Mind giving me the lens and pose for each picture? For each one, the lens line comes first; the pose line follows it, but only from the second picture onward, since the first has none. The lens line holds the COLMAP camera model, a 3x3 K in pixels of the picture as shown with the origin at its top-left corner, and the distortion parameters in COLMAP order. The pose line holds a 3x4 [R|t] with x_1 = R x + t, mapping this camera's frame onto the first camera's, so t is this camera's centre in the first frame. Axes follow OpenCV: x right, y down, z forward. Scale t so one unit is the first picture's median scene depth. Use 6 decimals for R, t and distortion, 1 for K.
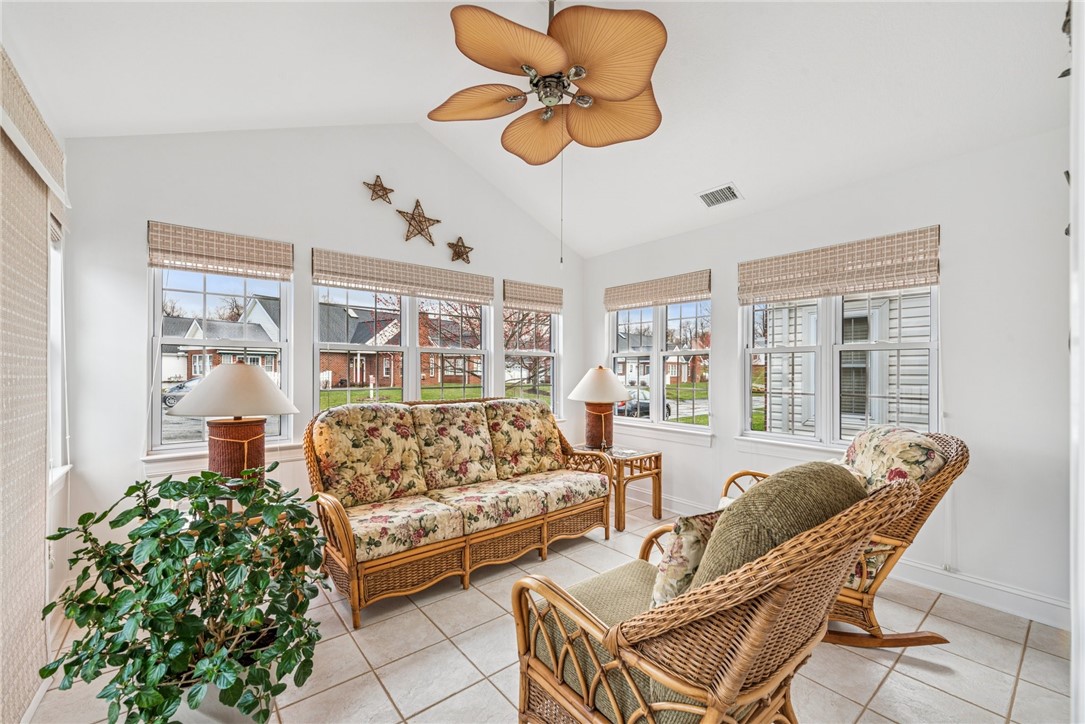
lens RADIAL K [[443.3, 0, 549.1], [0, 443.3, 371.8], [0, 0, 1]] dist [0.012416, -0.000286]
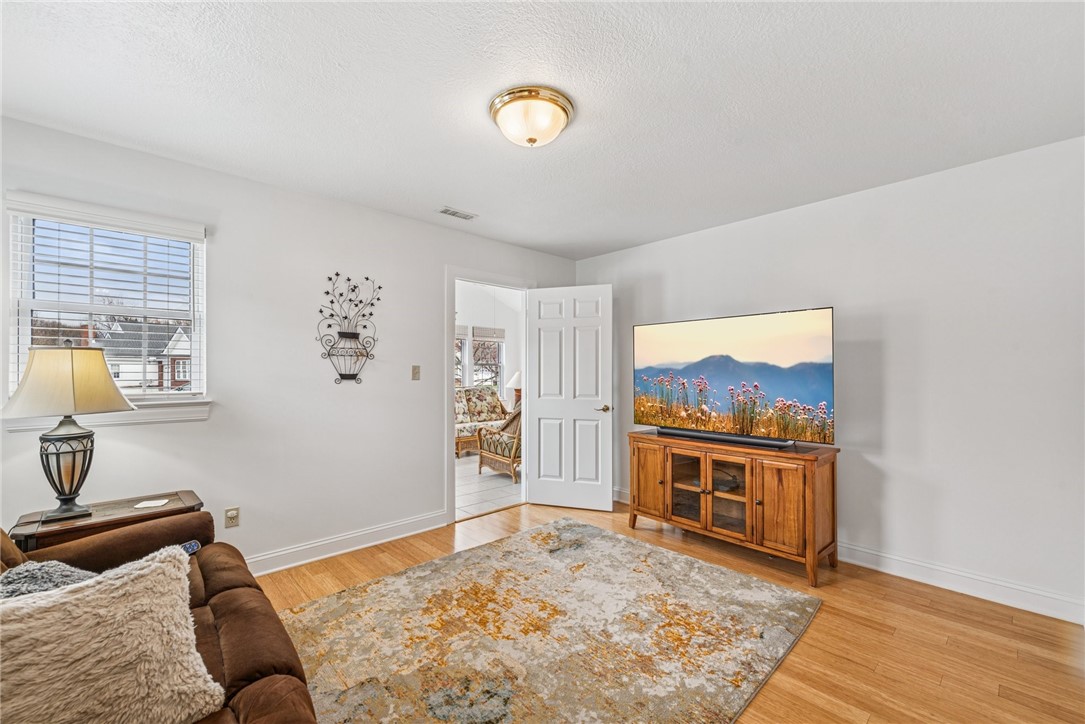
lens RADIAL K [[443.3, 0, 549.1], [0, 443.3, 371.8], [0, 0, 1]] dist [0.012416, -0.000286]
pose [[0.997397, -0.005085, 0.071929, 0.118367], [0.005475, 0.999971, -0.005228, 0.003656], [-0.071900, 0.005609, 0.997396, -1.265661]]
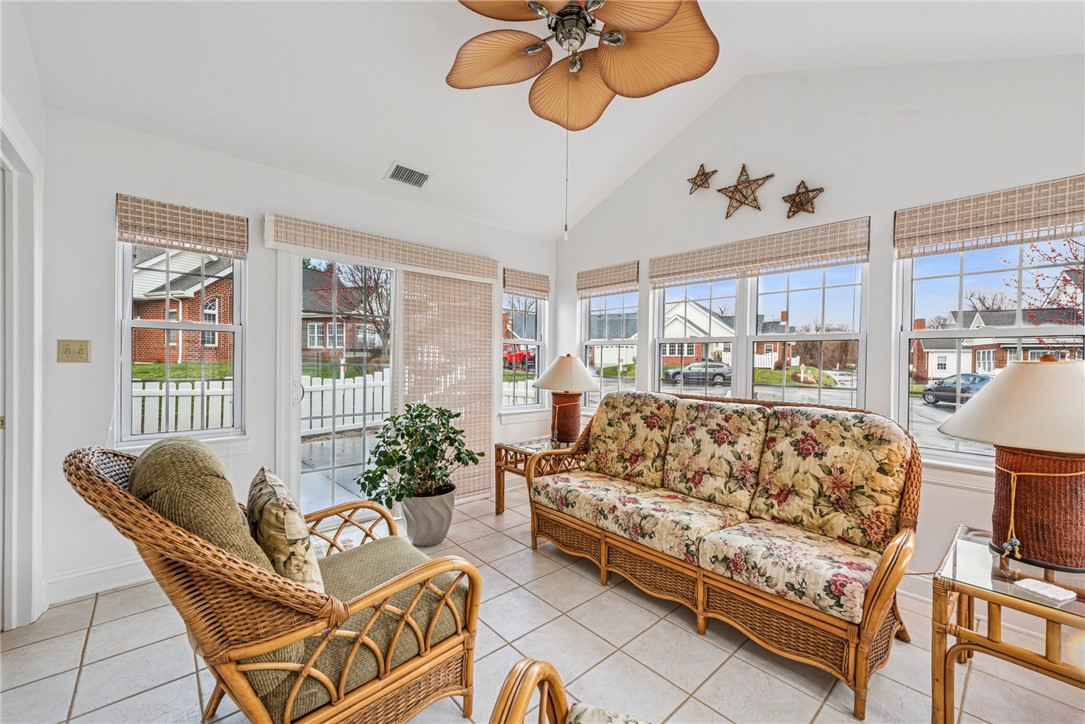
lens RADIAL K [[429.9, 0, 542.3], [0, 429.9, 365.9], [0, 0, 1]] dist [0.012928, -0.000046]
pose [[0.038942, 0.011681, -0.999173, 0.601715], [-0.018310, 0.999772, 0.010975, 0.000757], [0.999074, 0.017868, 0.039147, 0.661744]]
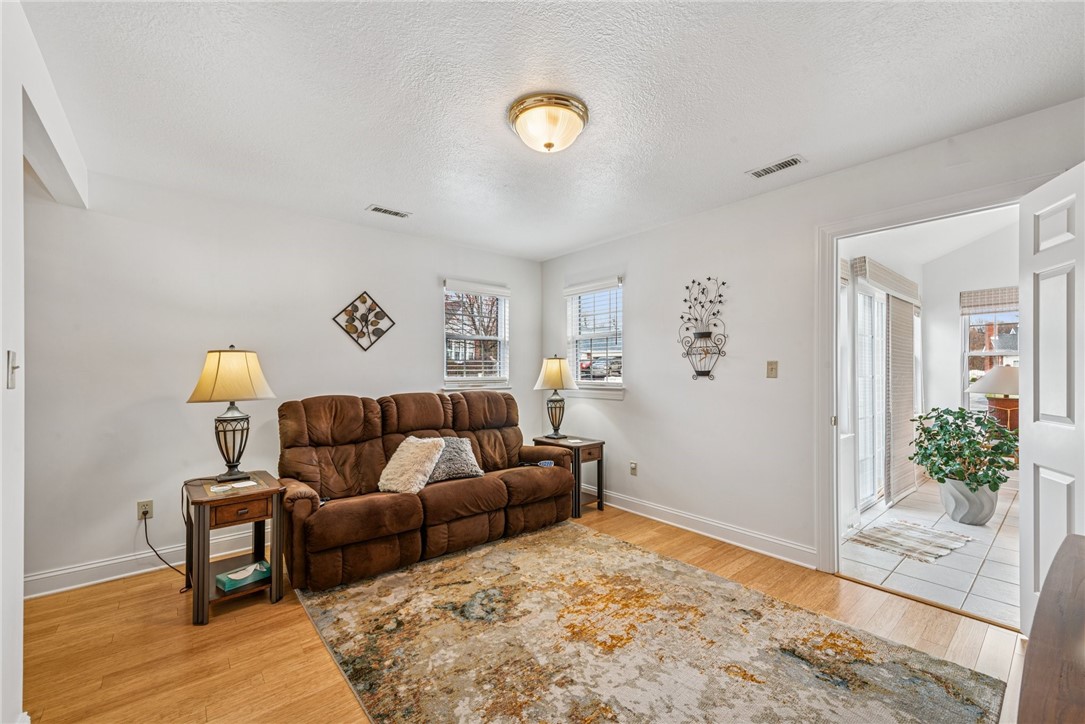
lens RADIAL K [[443.3, 0, 549.1], [0, 443.3, 371.8], [0, 0, 1]] dist [0.012416, -0.000286]
pose [[0.018689, -0.001141, -0.999825, 0.797587], [0.001185, 0.999999, -0.001119, 0.004079], [0.999825, -0.001164, 0.018690, -0.645106]]
